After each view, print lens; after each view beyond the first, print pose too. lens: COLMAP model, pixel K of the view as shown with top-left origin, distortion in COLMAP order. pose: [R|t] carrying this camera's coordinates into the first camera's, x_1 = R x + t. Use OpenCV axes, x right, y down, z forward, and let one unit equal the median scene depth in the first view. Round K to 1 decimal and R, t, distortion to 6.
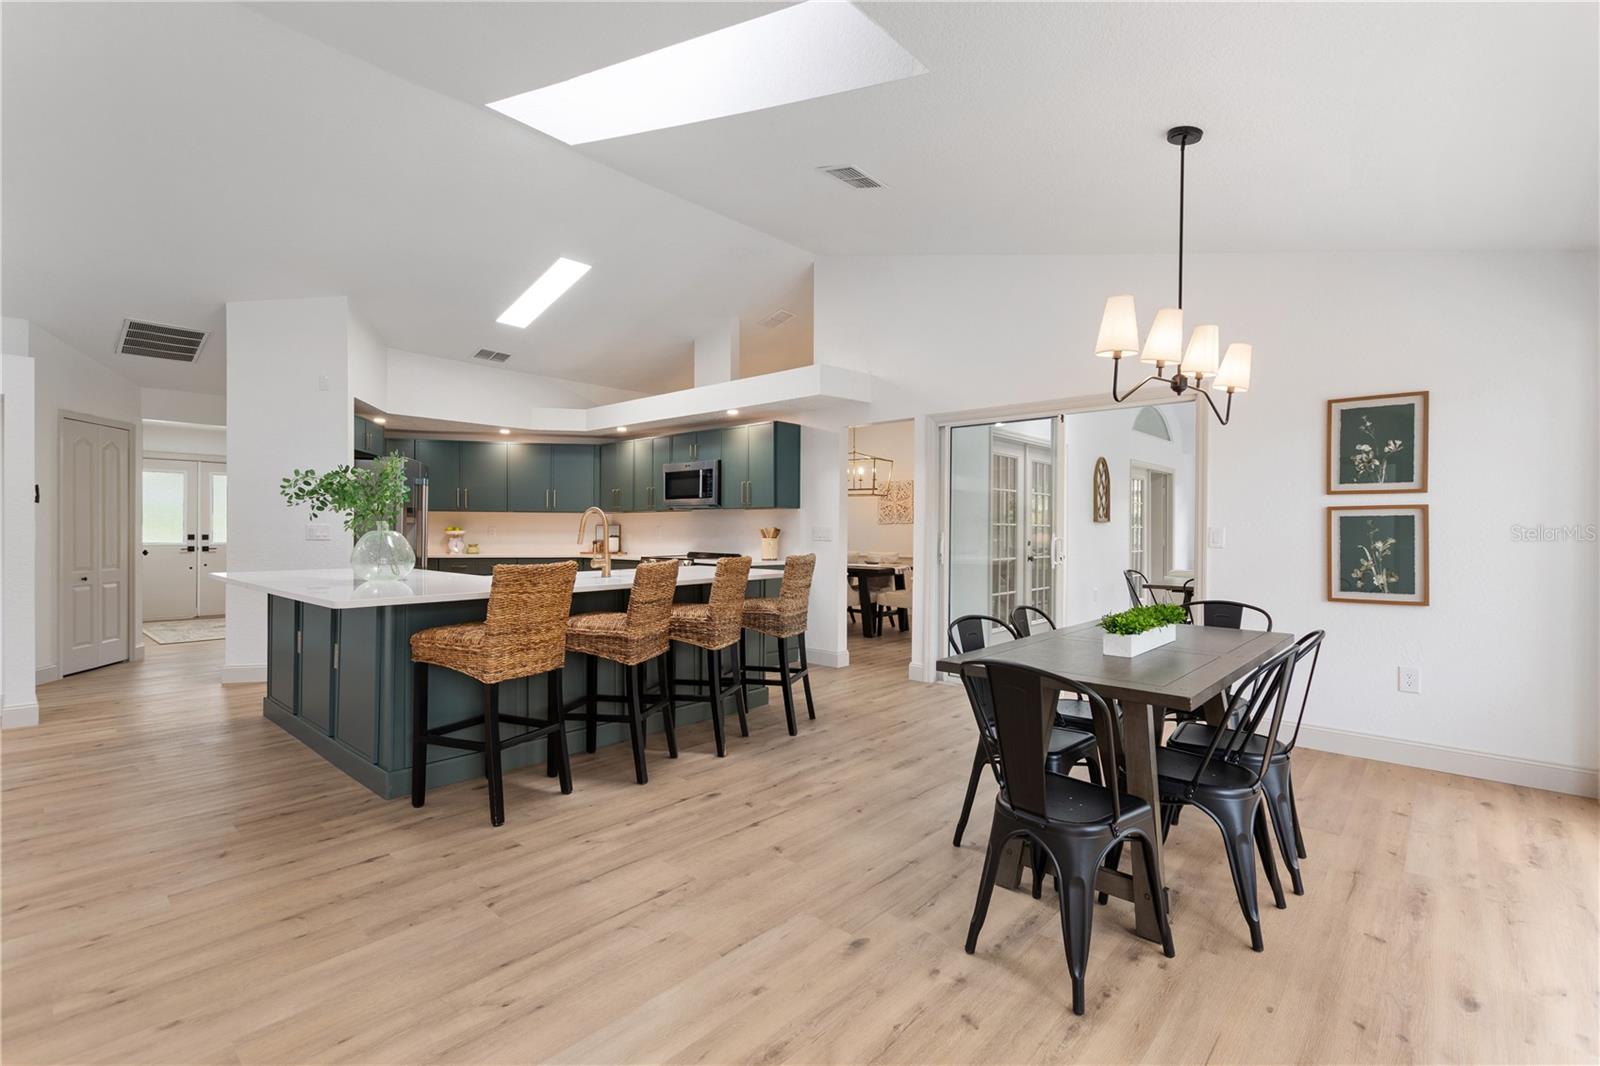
lens RADIAL K [[718.5, 0, 800.0], [0, 718.5, 533.0], [0, 0, 1]] dist [-0.002476, 0.000850]
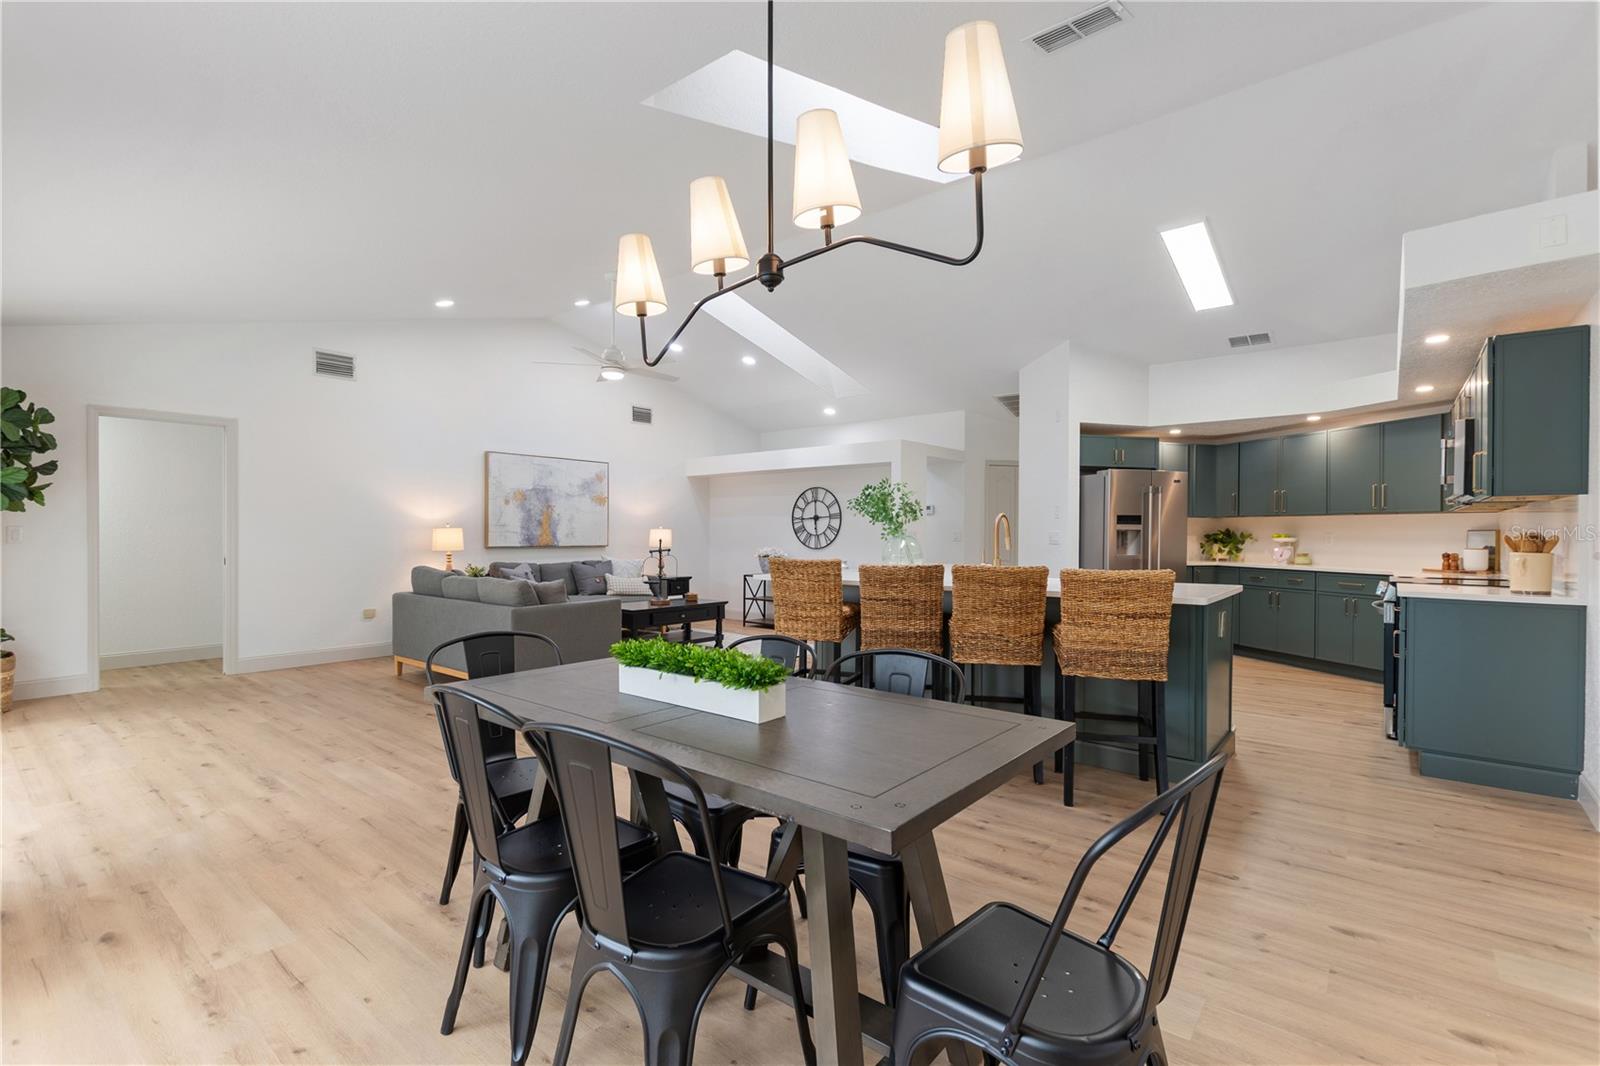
lens RADIAL K [[727.2, 0, 796.2], [0, 727.2, 537.0], [0, 0, 1]] dist [0.003027, -0.000420]
pose [[0.050651, 0.003101, -0.998712, 0.453034], [-0.009940, 0.999947, 0.002601, -0.000810], [0.998667, 0.009796, 0.050679, 0.408588]]
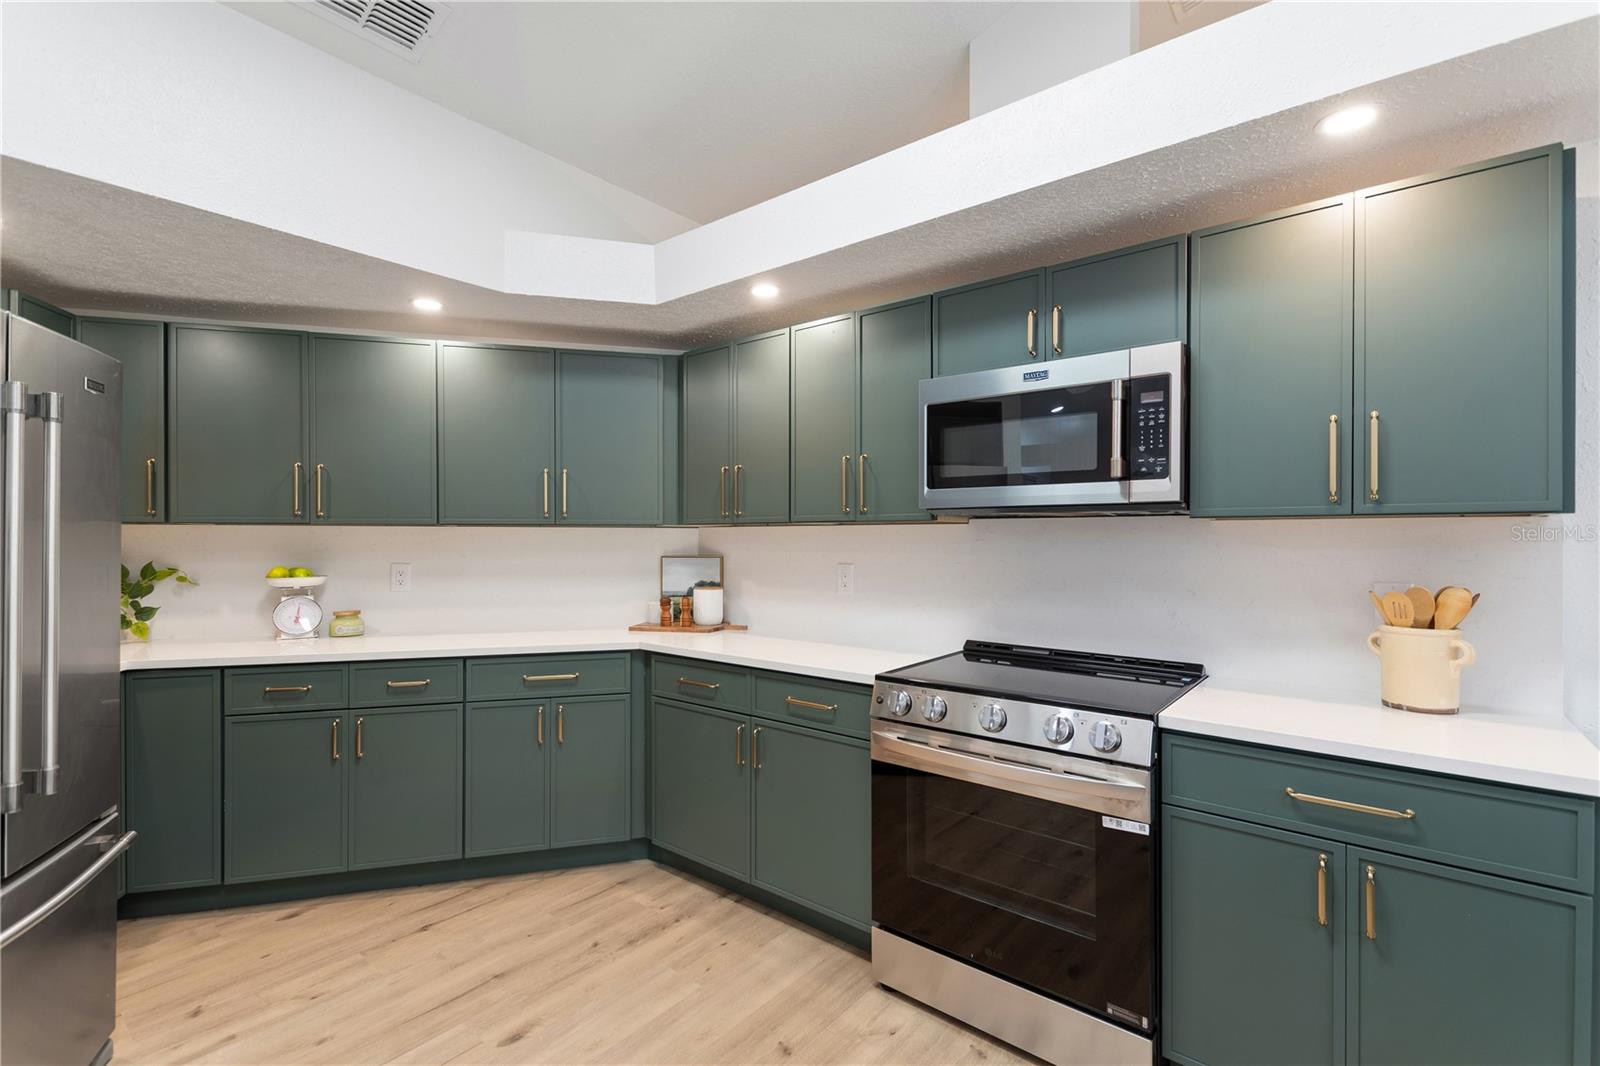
lens RADIAL K [[718.5, 0, 800.0], [0, 718.5, 533.0], [0, 0, 1]] dist [-0.002476, 0.000850]
pose [[0.999025, -0.004648, 0.043892, -0.272010], [0.005015, 0.999953, -0.008243, -0.025426], [-0.043852, 0.008455, 0.999002, 0.713646]]
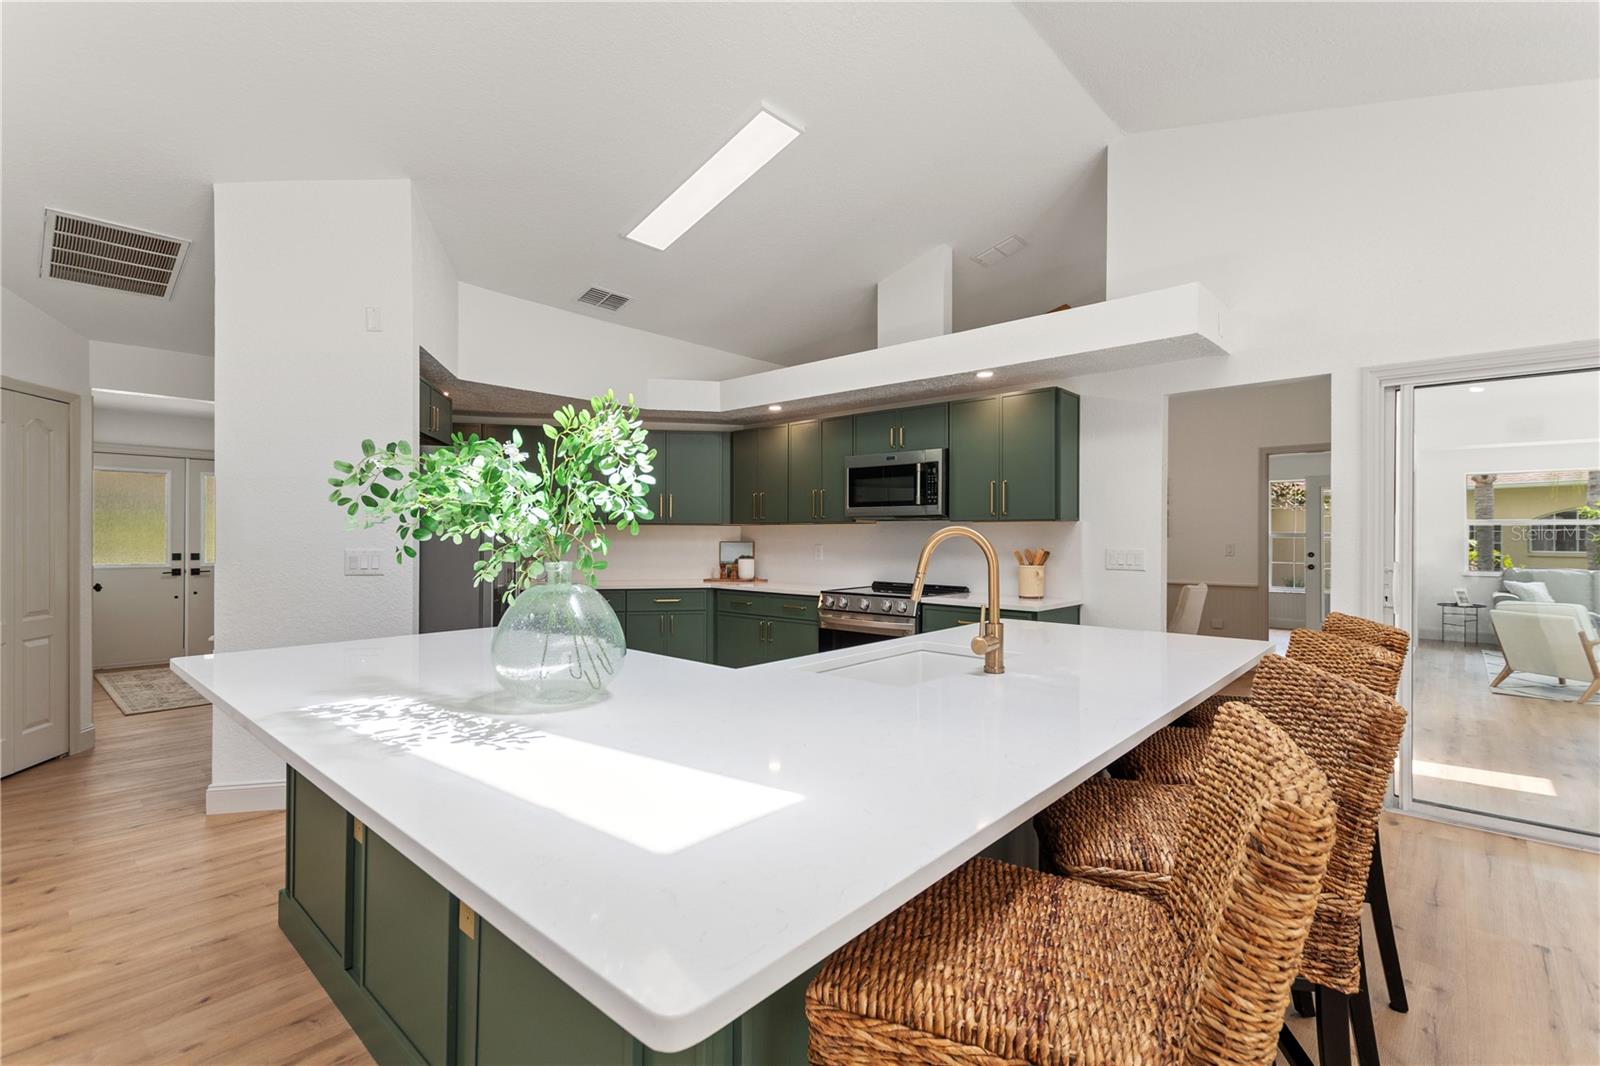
lens RADIAL K [[727.2, 0, 796.2], [0, 727.2, 537.0], [0, 0, 1]] dist [0.003027, -0.000420]
pose [[0.999918, -0.001395, -0.012756, -0.240488], [0.001361, 0.999995, -0.002674, -0.016844], [0.012759, 0.002656, 0.999915, 0.313263]]
